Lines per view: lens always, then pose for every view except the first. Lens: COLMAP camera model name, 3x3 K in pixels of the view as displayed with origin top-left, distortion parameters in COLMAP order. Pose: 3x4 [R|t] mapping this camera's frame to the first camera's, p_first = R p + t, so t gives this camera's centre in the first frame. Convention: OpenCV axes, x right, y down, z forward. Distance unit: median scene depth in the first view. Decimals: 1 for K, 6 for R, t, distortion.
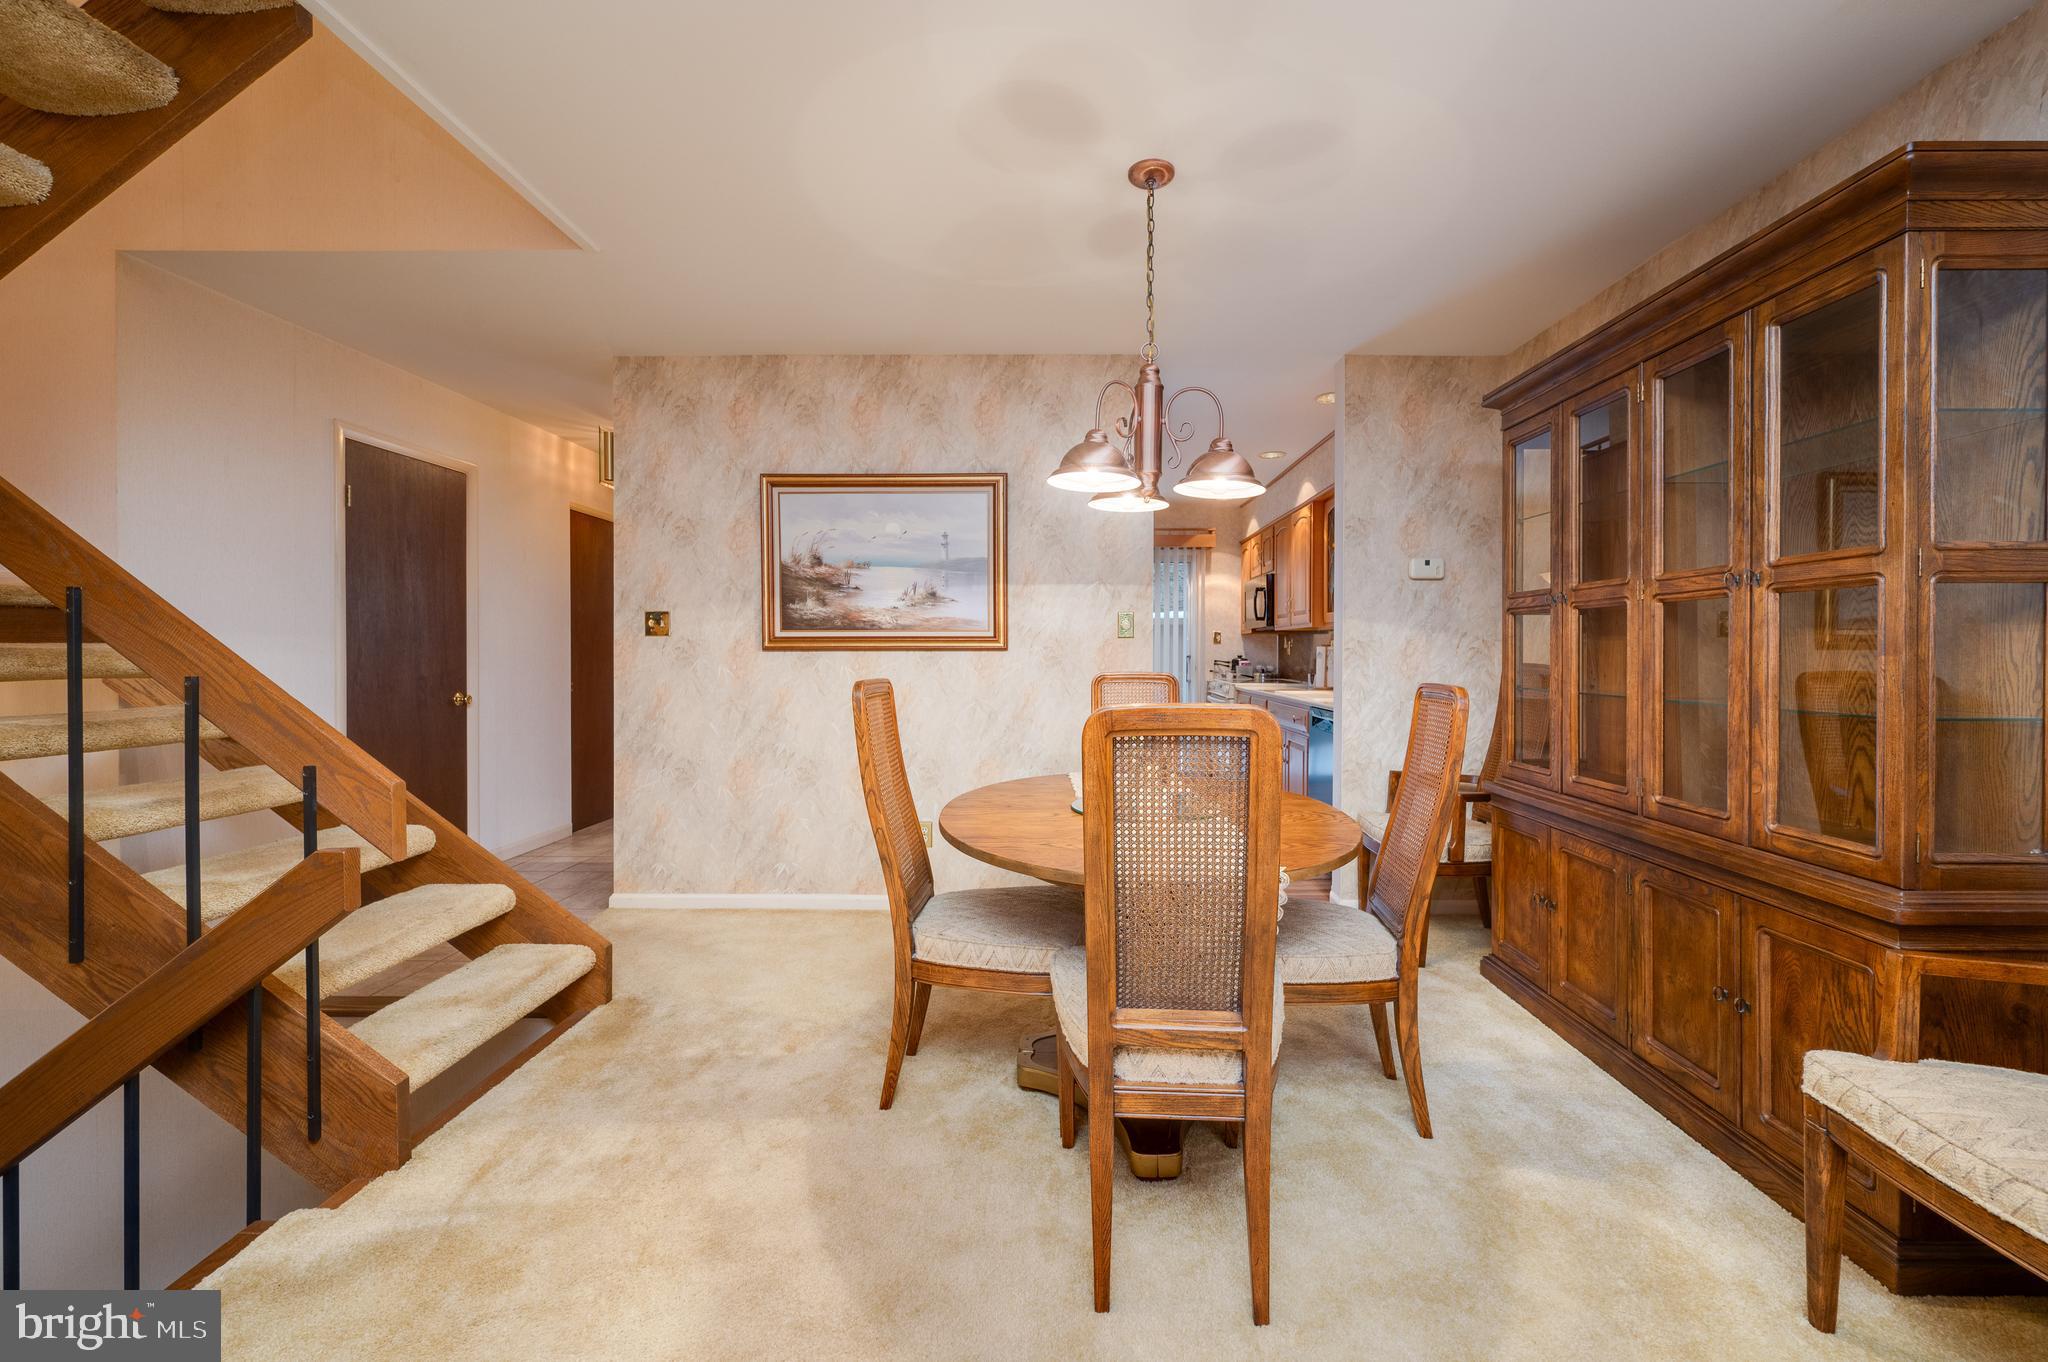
lens RADIAL K [[829.5, 0, 1060.5], [0, 829.5, 657.7], [0, 0, 1]] dist [-0.000319, 0.000304]
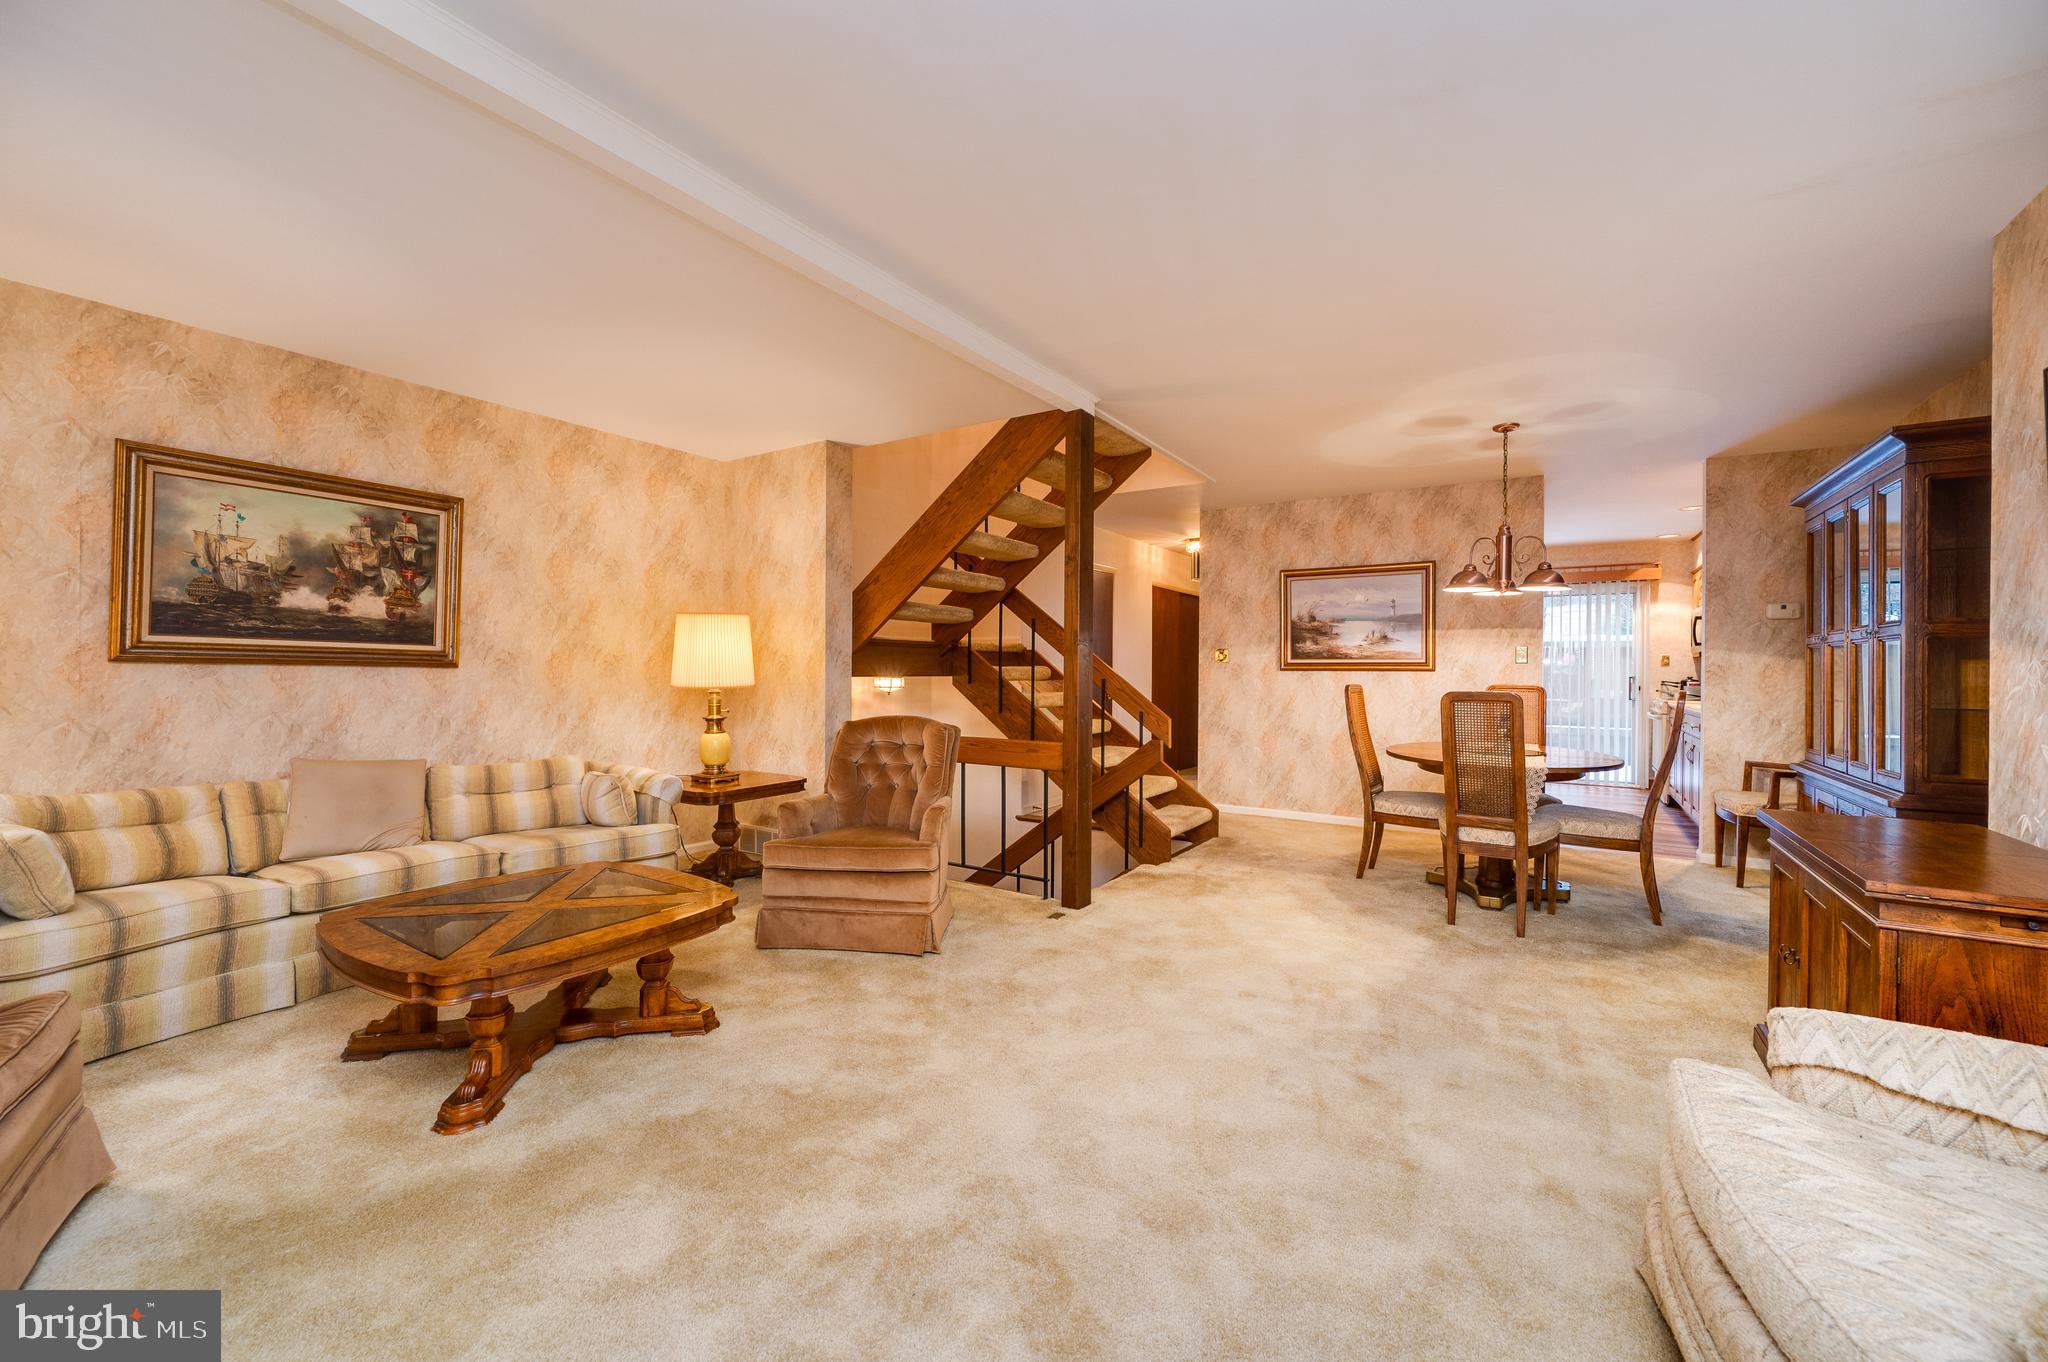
lens RADIAL K [[816.7, 0, 1034.1], [0, 816.7, 675.0], [0, 0, 1]] dist [0.000602, 0.000163]
pose [[0.846553, 0.007243, -0.532255, 0.121074], [-0.008993, 0.999959, -0.000695, 0.006438], [0.532228, 0.005375, 0.846584, -0.748011]]
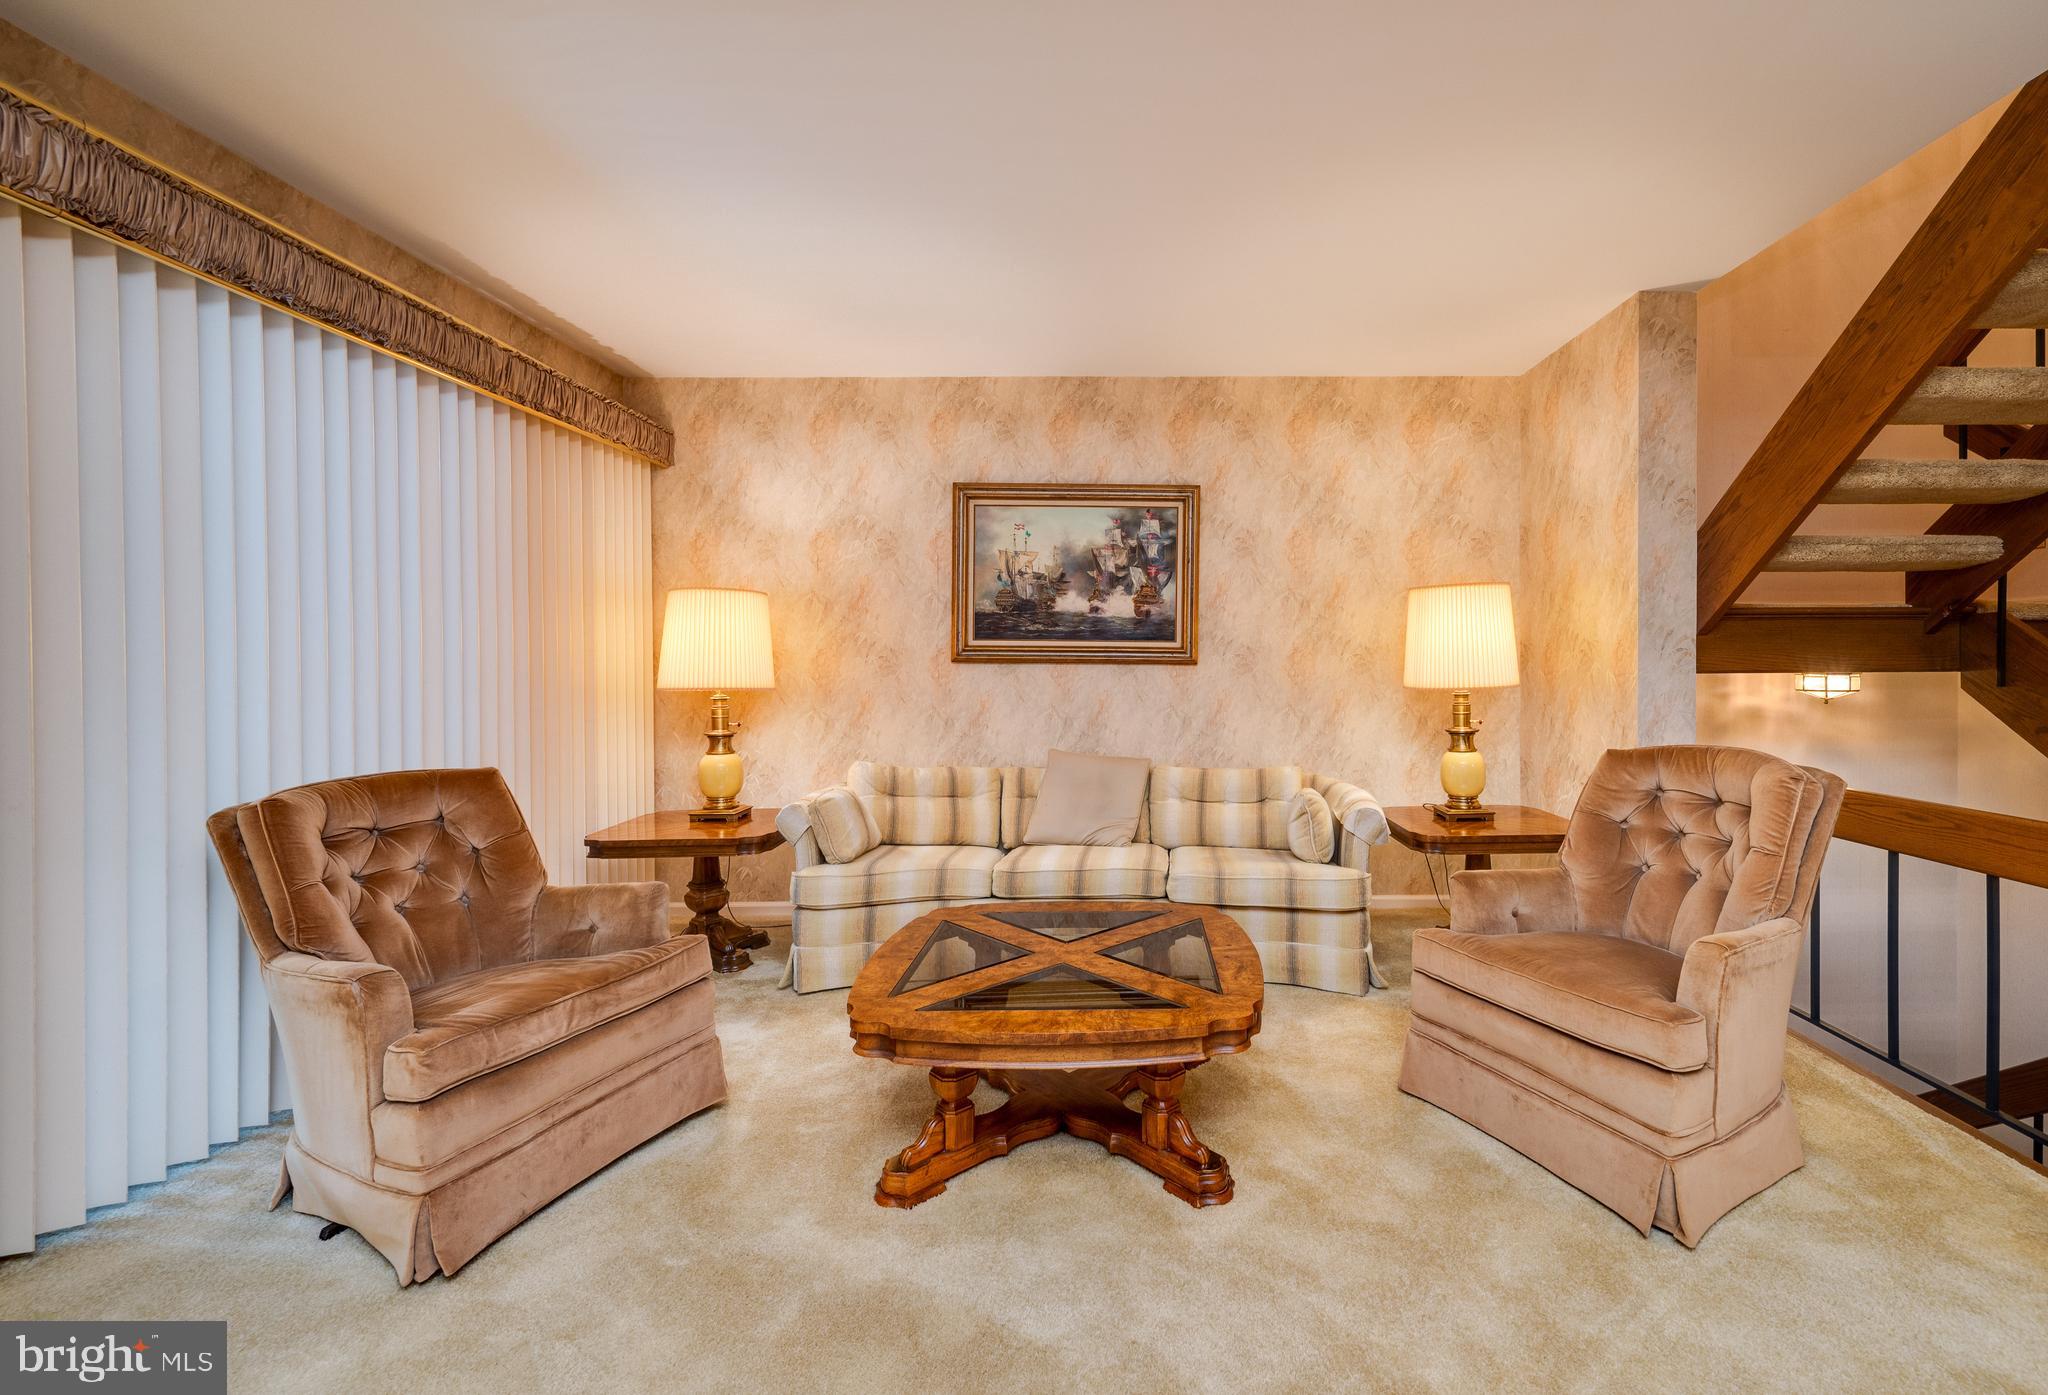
lens RADIAL K [[892.4, 0, 1118.4], [0, 892.4, 675.4], [0, 0, 1]] dist [0.002049, 0.000166]
pose [[0.022237, 0.010713, -0.999695, 0.020666], [-0.001398, 0.999942, 0.010684, 0.004735], [0.999752, 0.001160, 0.022250, -0.359226]]
